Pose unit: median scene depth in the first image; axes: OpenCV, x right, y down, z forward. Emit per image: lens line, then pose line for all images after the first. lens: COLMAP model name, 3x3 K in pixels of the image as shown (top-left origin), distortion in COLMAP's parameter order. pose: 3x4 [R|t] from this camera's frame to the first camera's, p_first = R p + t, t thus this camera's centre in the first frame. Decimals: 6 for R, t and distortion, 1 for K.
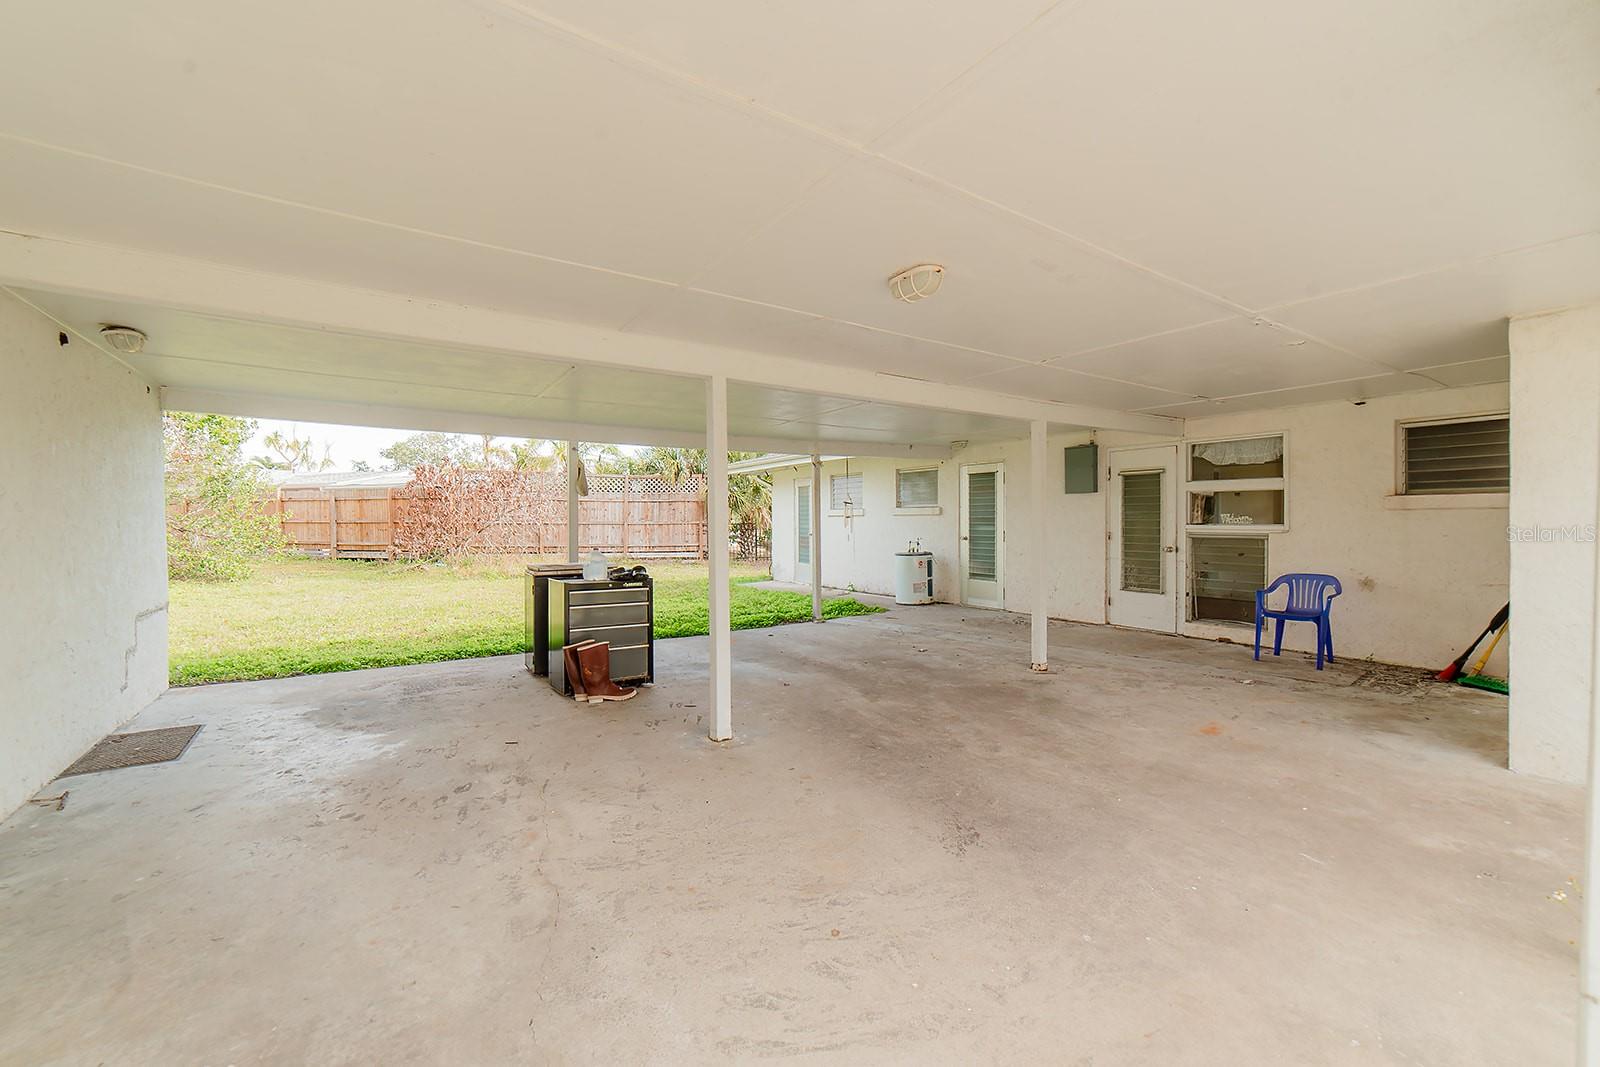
lens RADIAL K [[622.9, 0, 801.6], [0, 622.9, 528.2], [0, 0, 1]] dist [-0.007180, 0.003297]
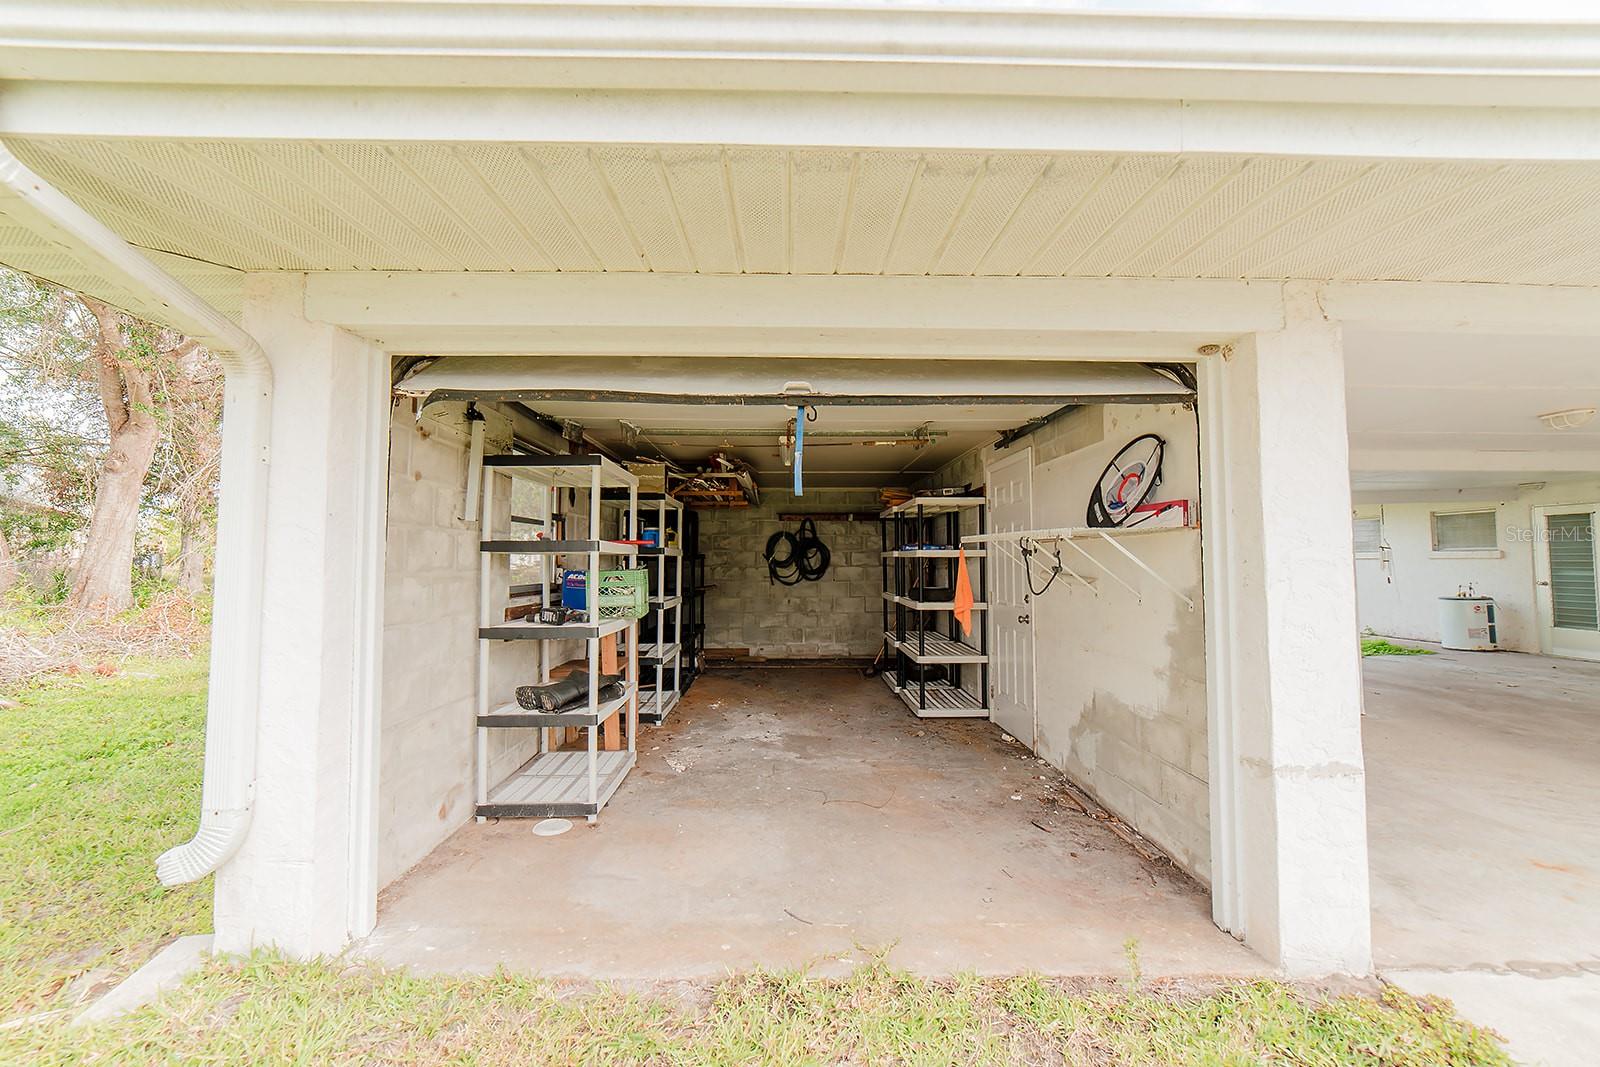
lens RADIAL K [[622.9, 0, 792.7], [0, 622.9, 532.1], [0, 0, 1]] dist [-0.007180, 0.003297]
pose [[0.838601, -0.026255, -0.544114, -0.178004], [-0.004136, 0.998502, -0.054555, -0.005669], [0.544731, 0.048000, 0.837236, -0.411801]]
